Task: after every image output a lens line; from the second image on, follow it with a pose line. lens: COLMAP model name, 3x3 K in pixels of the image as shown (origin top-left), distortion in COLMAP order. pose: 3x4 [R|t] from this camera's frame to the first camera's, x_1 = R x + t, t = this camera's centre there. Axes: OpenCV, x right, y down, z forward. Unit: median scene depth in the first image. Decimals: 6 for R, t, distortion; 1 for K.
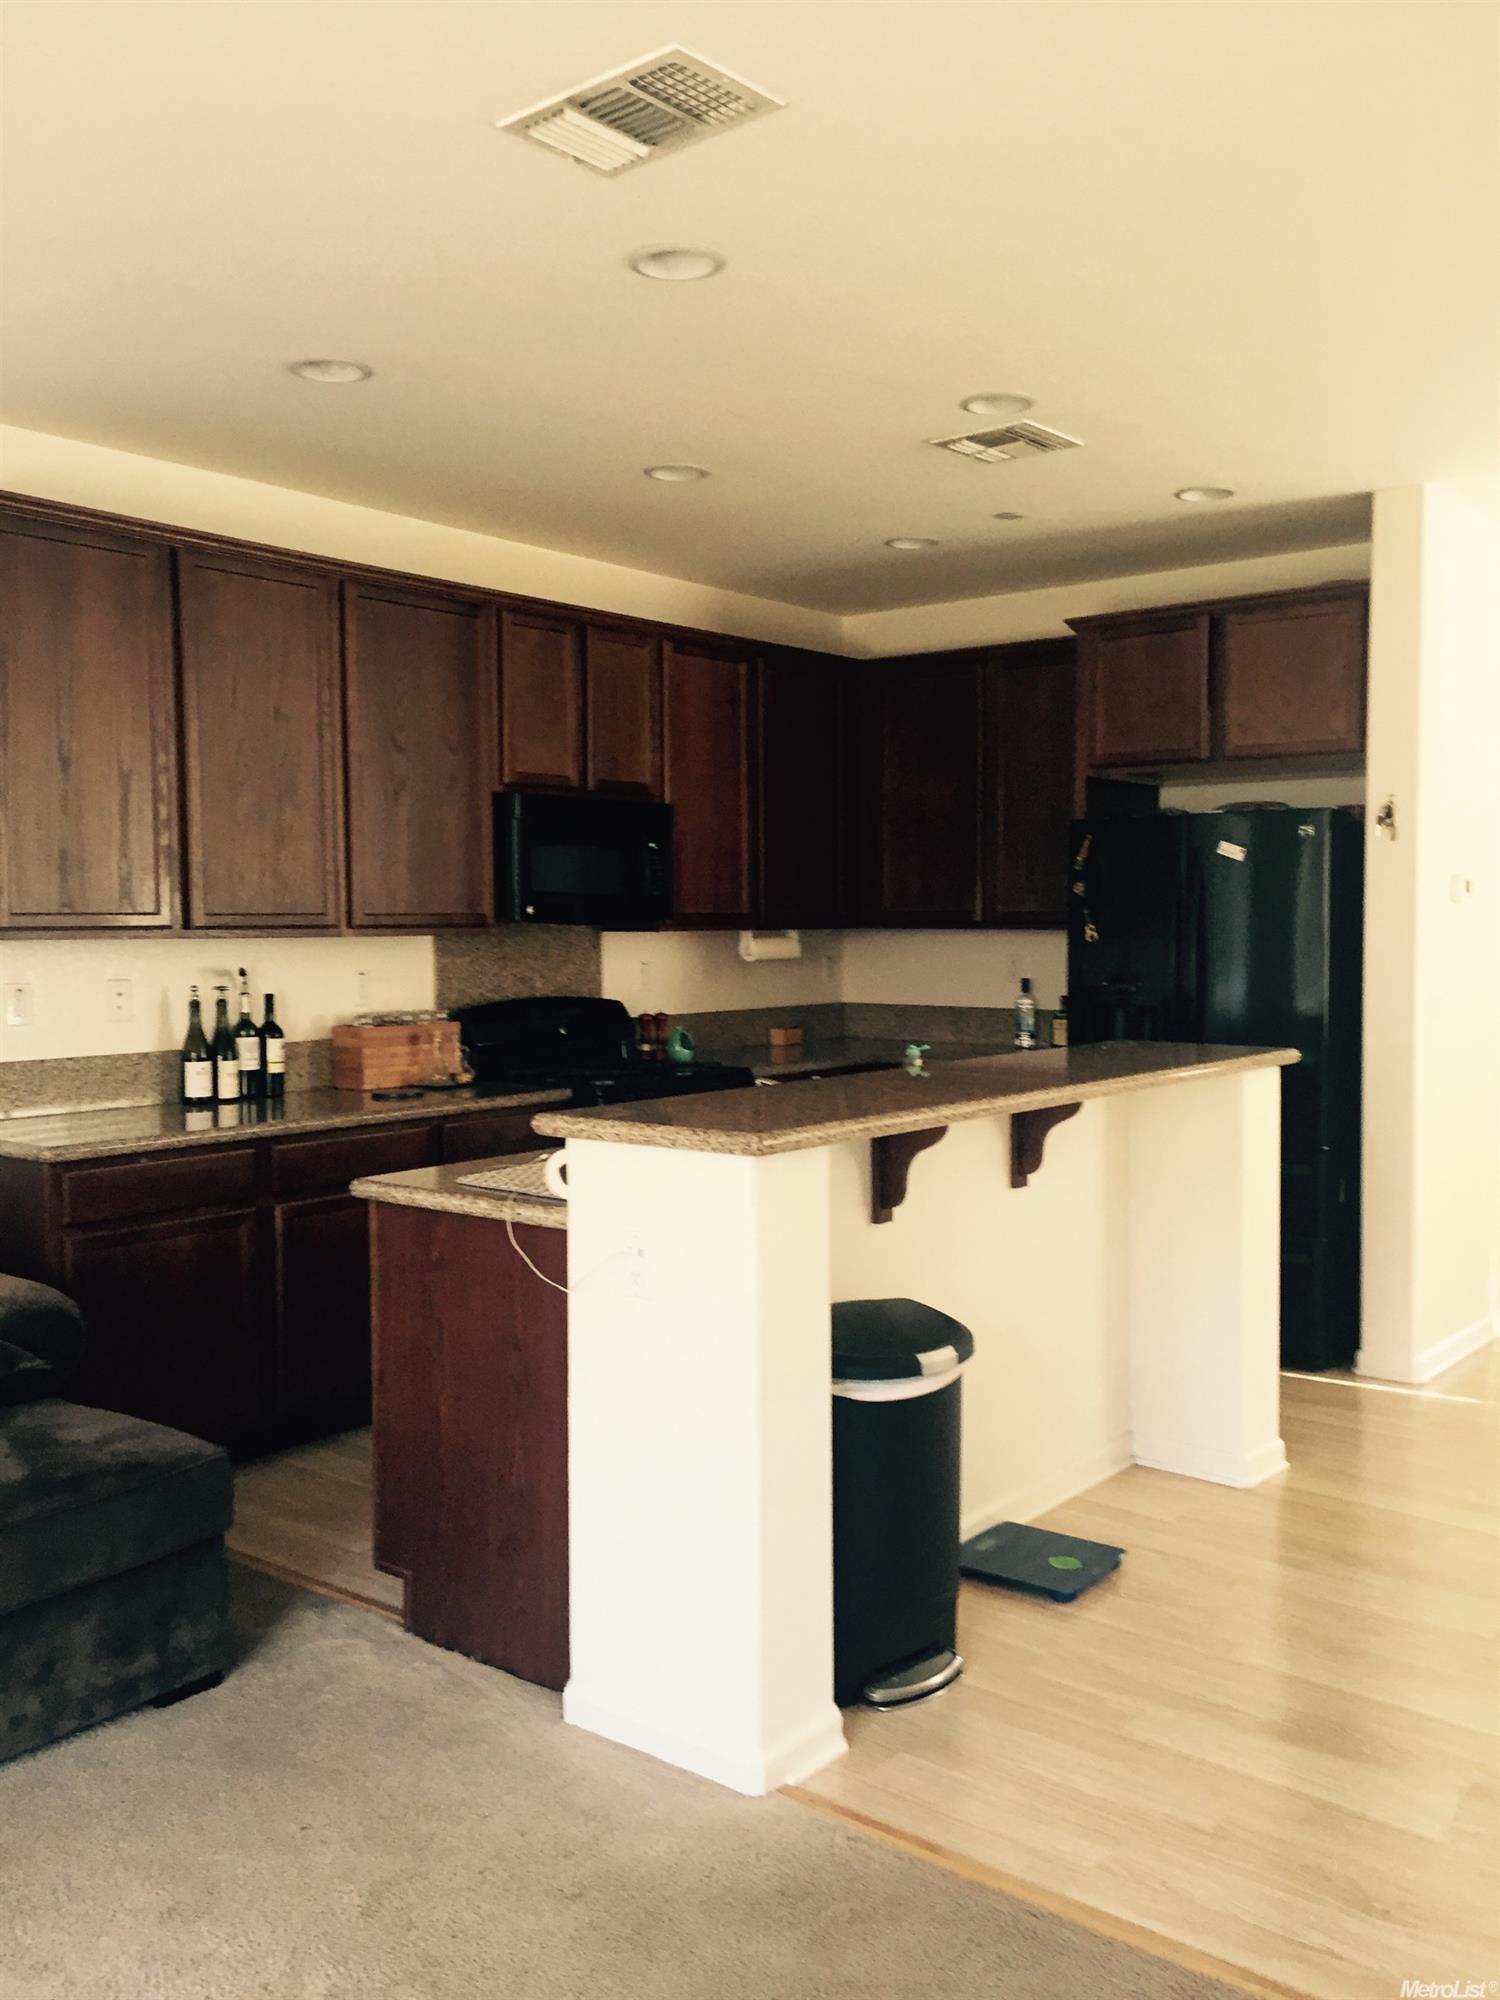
lens RADIAL K [[1696.4, 0, 750.0], [0, 1696.4, 1000.0], [0, 0, 1]] dist [0.000947, 0.001740]
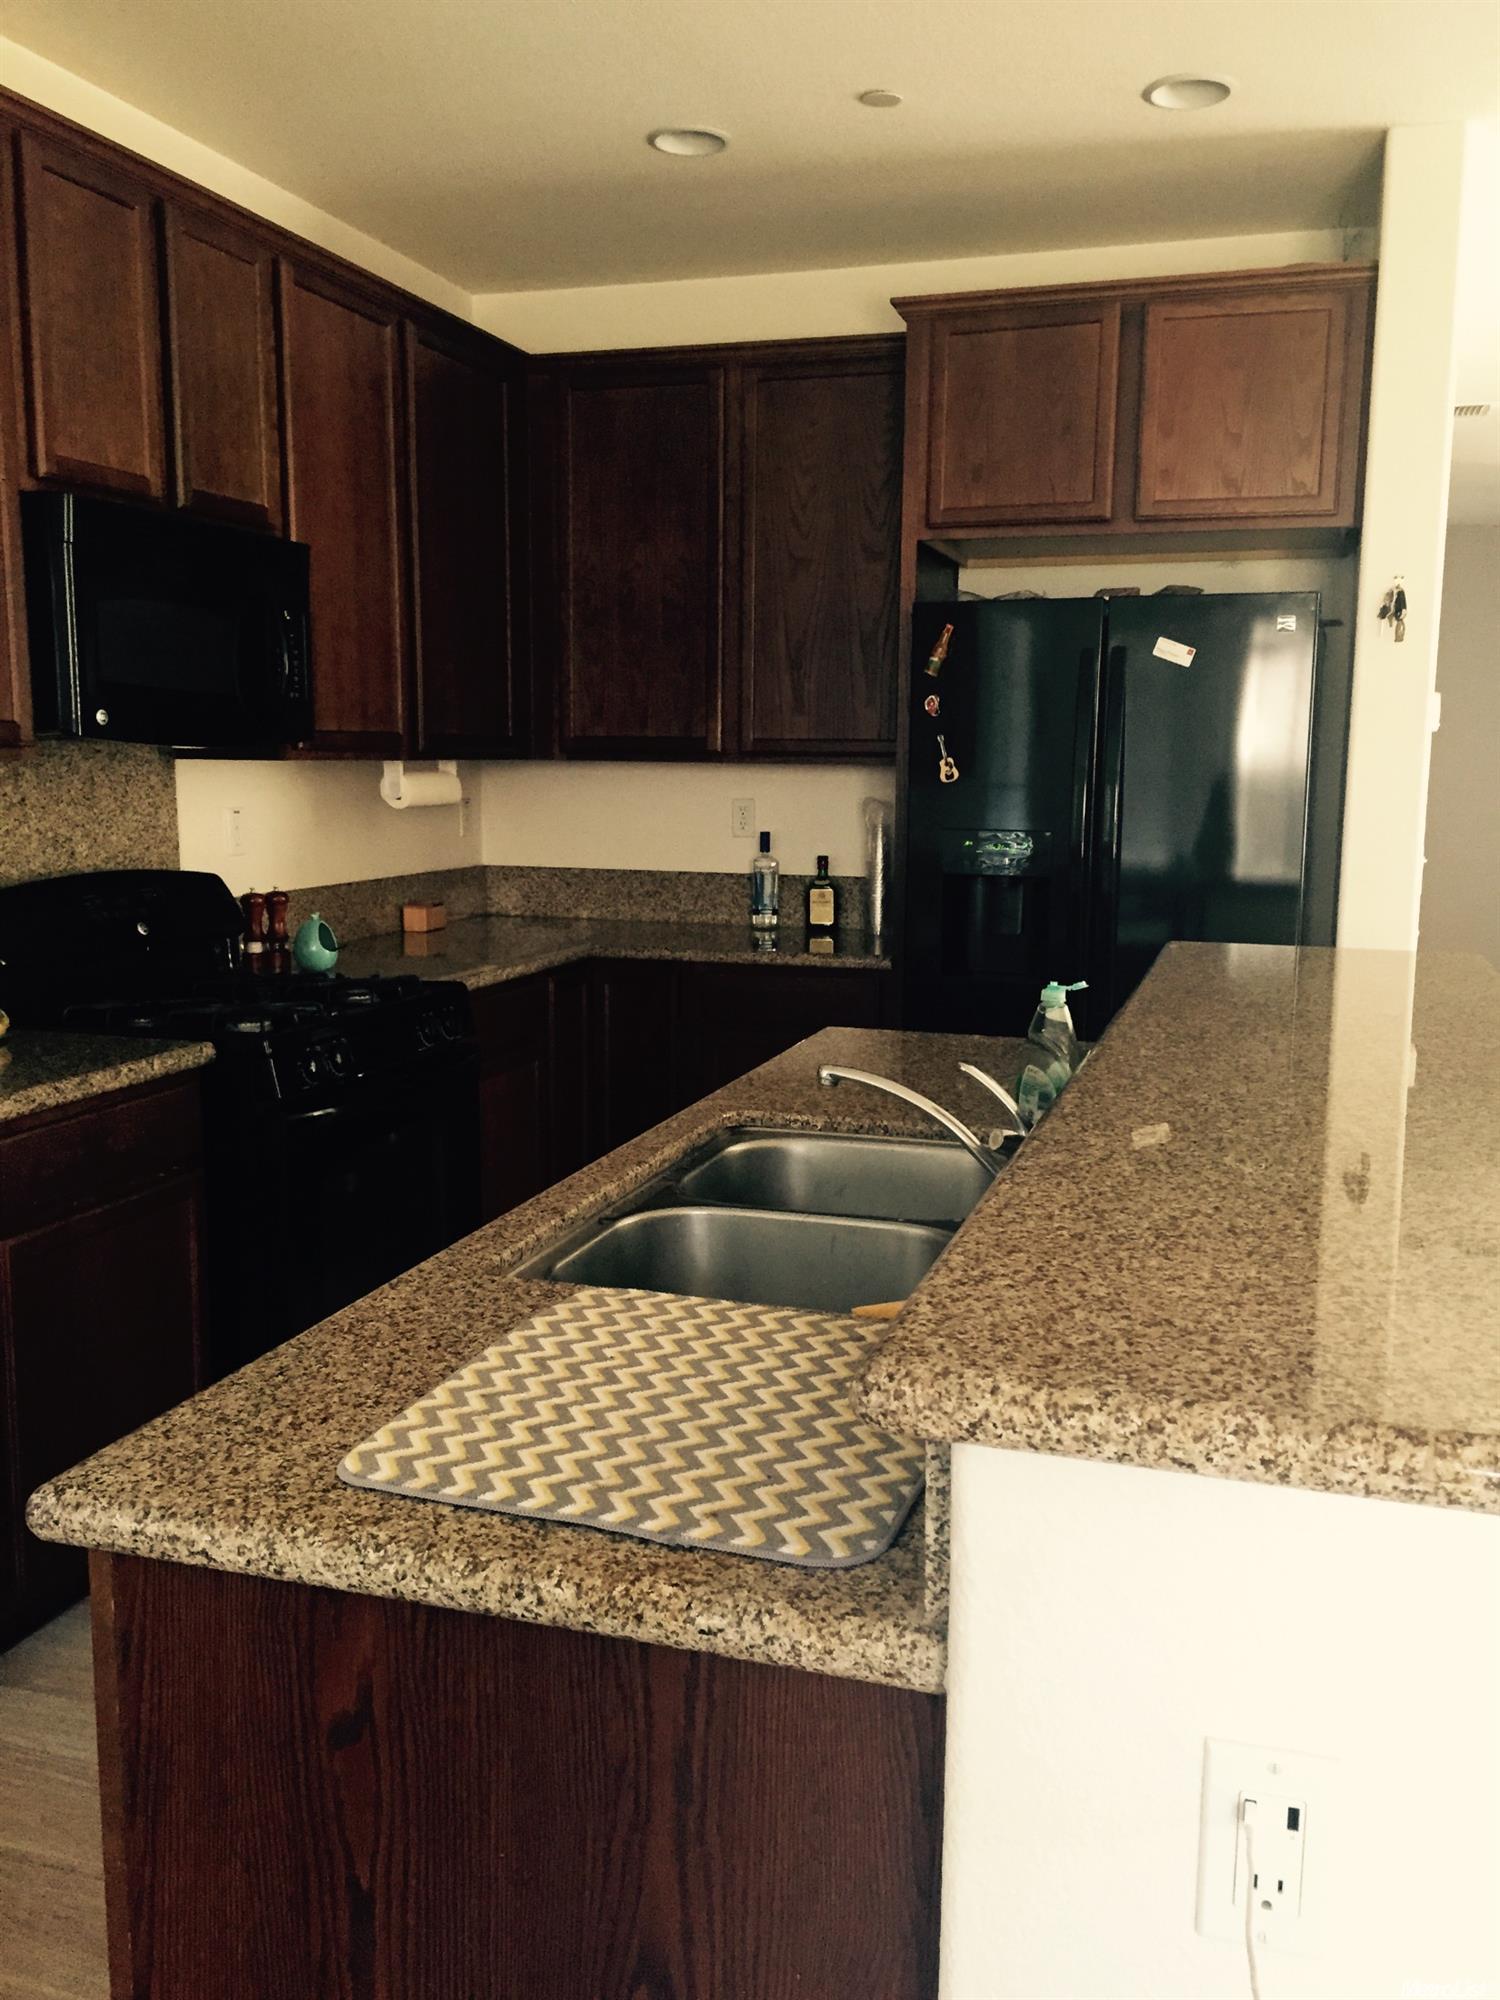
lens RADIAL K [[1704.5, 0, 750.0], [0, 1704.5, 1000.0], [0, 0, 1]] dist [0.067850, -0.096289]
pose [[0.931003, -0.039862, 0.362828, -0.126392], [0.004837, 0.995279, 0.096934, -0.013611], [-0.364979, -0.088491, 0.926801, 0.363956]]
